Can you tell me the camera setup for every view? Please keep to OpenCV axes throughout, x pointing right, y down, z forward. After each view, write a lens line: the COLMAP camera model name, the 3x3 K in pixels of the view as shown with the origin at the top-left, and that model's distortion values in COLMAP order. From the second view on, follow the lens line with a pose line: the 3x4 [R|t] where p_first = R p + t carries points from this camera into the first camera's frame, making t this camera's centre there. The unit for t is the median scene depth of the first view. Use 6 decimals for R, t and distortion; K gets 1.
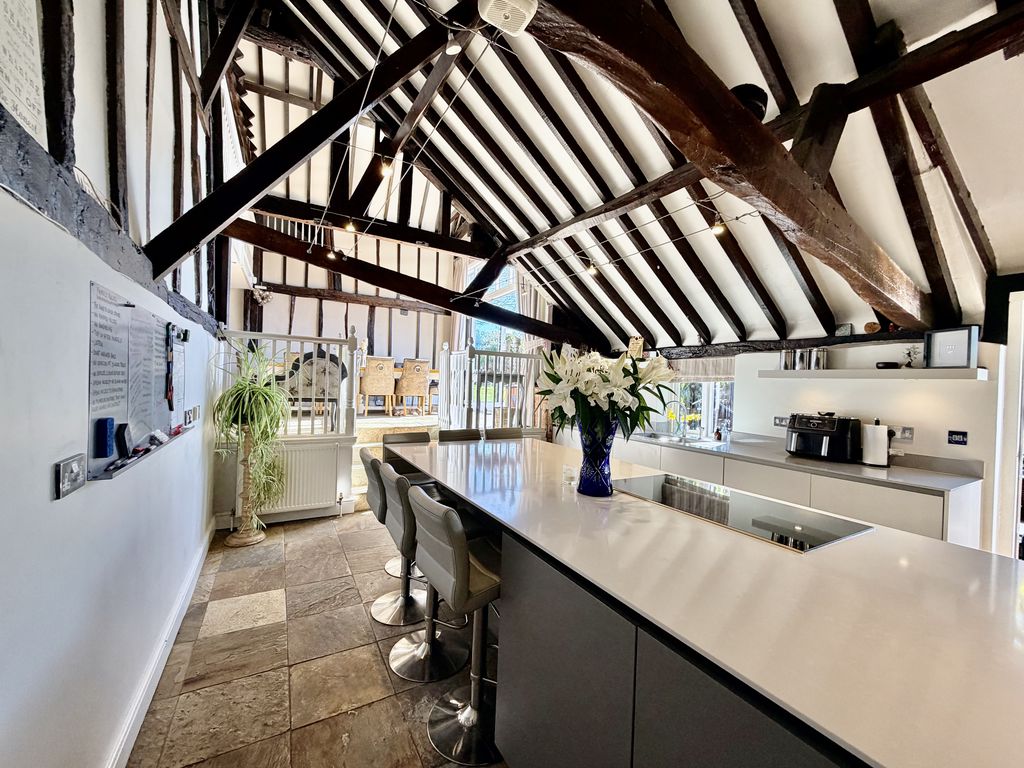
lens RADIAL K [[409.5, 0, 510.3], [0, 409.5, 387.5], [0, 0, 1]] dist [0.005908, -0.000701]
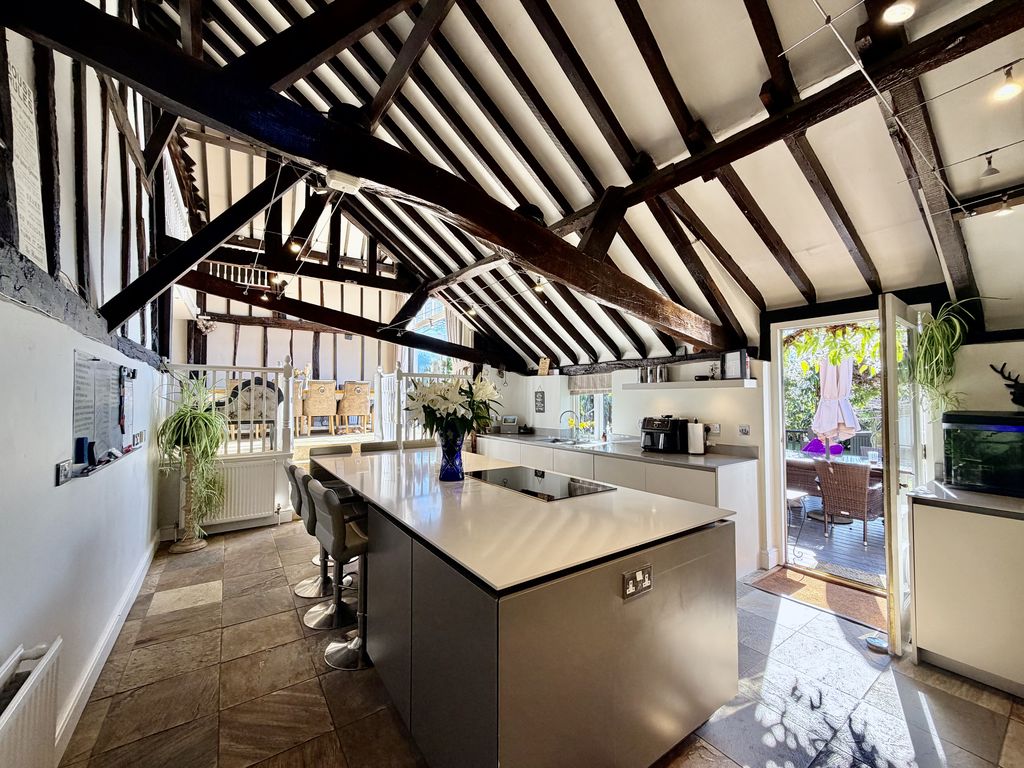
lens RADIAL K [[409.5, 0, 509.4], [0, 409.5, 387.8], [0, 0, 1]] dist [0.005908, -0.000701]
pose [[0.995879, -0.033573, 0.084253, 0.167560], [0.036617, 0.998722, -0.034849, 0.000816], [-0.082976, 0.037790, 0.995835, -0.235598]]
